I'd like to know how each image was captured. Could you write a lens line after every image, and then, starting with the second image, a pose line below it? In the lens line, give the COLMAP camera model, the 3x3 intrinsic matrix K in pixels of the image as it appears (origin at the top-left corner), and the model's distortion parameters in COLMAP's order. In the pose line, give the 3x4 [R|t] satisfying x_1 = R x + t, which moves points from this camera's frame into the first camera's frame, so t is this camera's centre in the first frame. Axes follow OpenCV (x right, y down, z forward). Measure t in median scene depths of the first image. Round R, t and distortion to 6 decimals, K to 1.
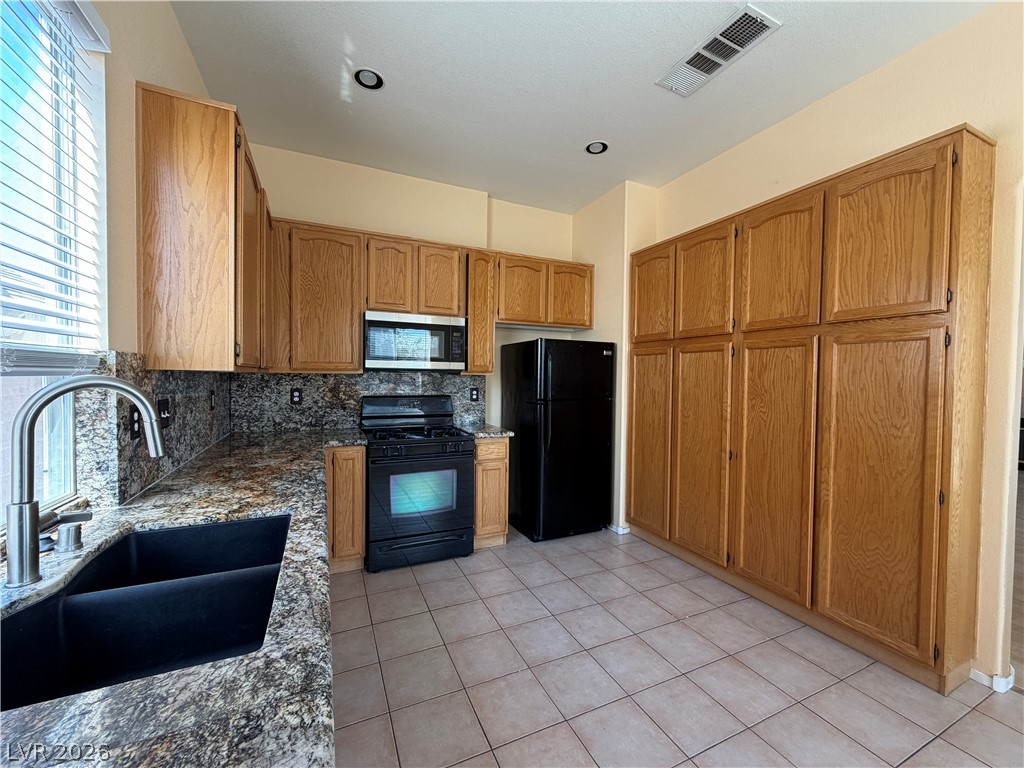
lens RADIAL K [[407.5, 0, 508.4], [0, 407.5, 384.7], [0, 0, 1]] dist [0.000935, 0.000011]
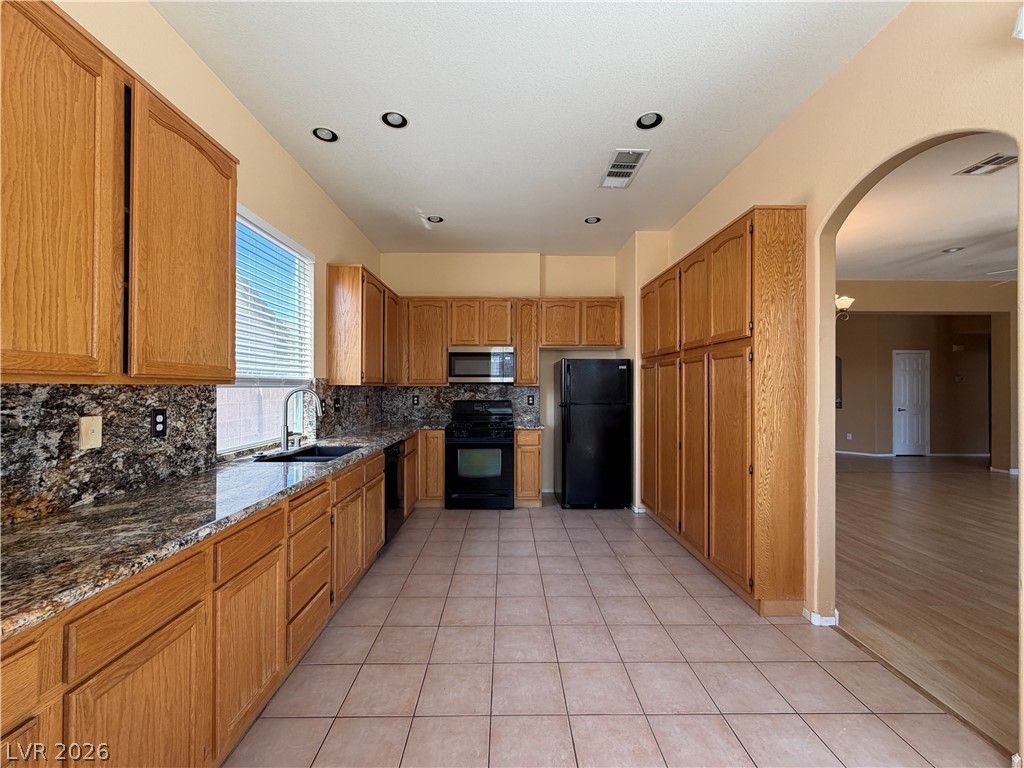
lens RADIAL K [[407.5, 0, 508.4], [0, 407.5, 384.7], [0, 0, 1]] dist [0.000935, 0.000011]
pose [[0.913402, -0.013452, -0.406837, 0.493687], [0.001222, 0.999540, -0.030306, 0.016368], [0.407058, 0.027185, 0.912998, -0.349395]]
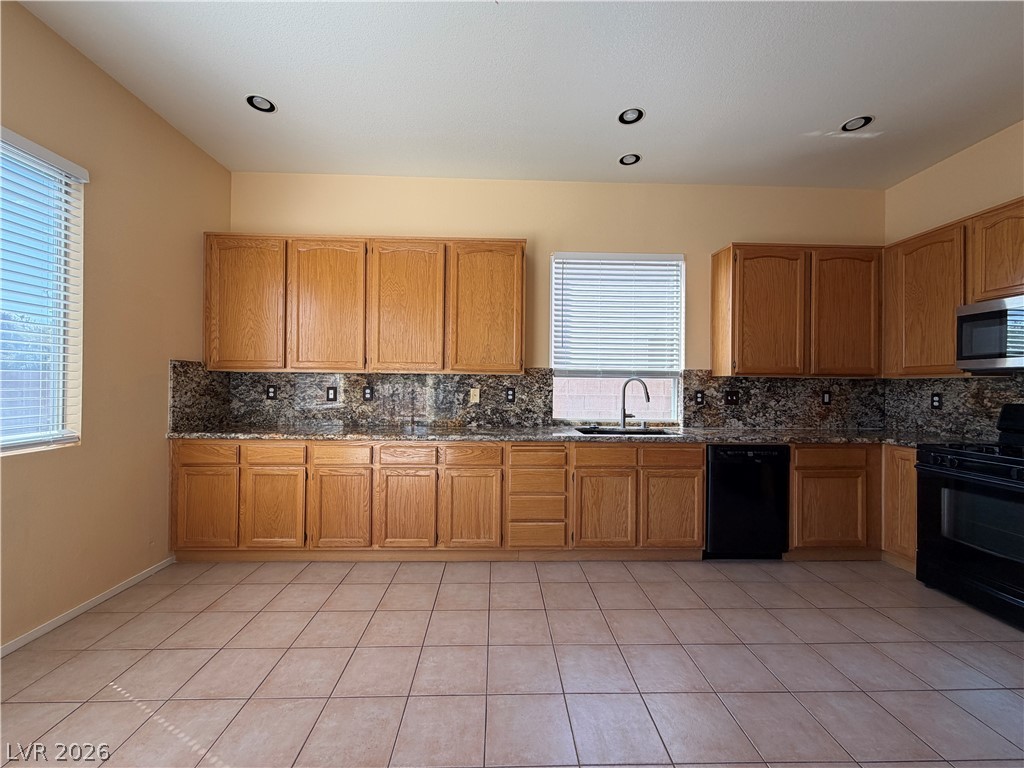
lens RADIAL K [[407.5, 0, 508.4], [0, 407.5, 384.7], [0, 0, 1]] dist [0.000935, 0.000011]
pose [[-0.385786, -0.018504, -0.922403, 0.835305], [-0.035233, 0.999365, -0.005312, 0.031206], [0.921915, 0.030449, -0.386193, 0.416136]]
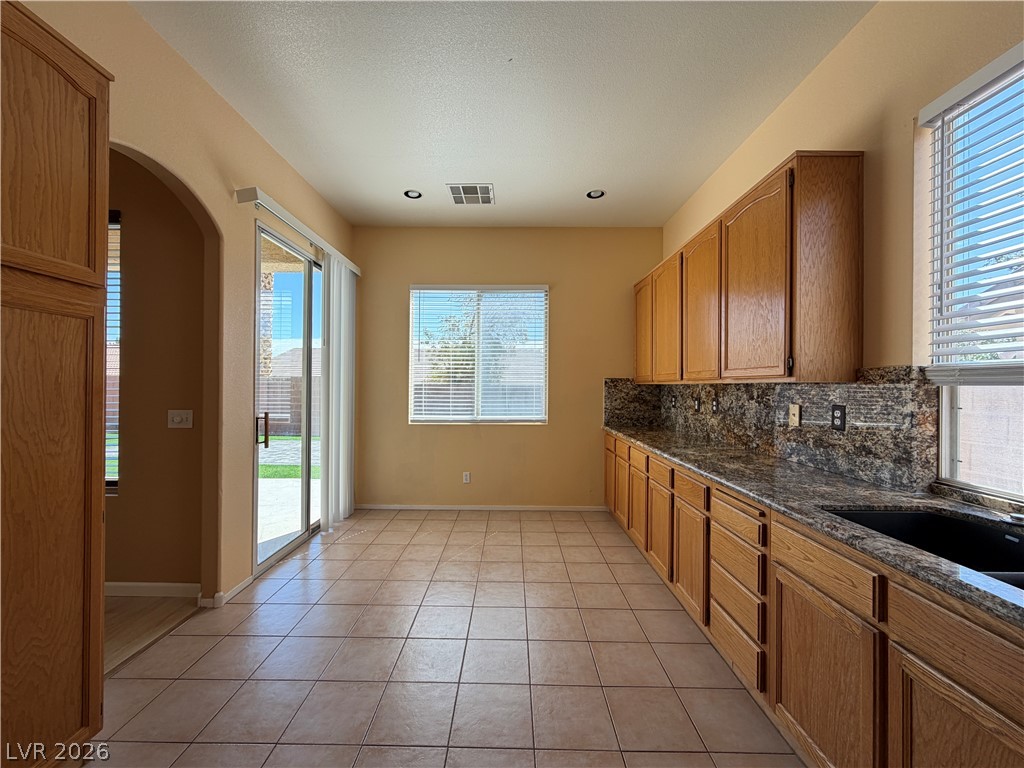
lens RADIAL K [[407.5, 0, 508.4], [0, 407.5, 384.7], [0, 0, 1]] dist [0.000935, 0.000011]
pose [[-0.905902, -0.018736, 0.423073, -0.010208], [-0.010611, 0.999711, 0.021553, -0.006998], [-0.423355, 0.015036, -0.905839, 0.784373]]
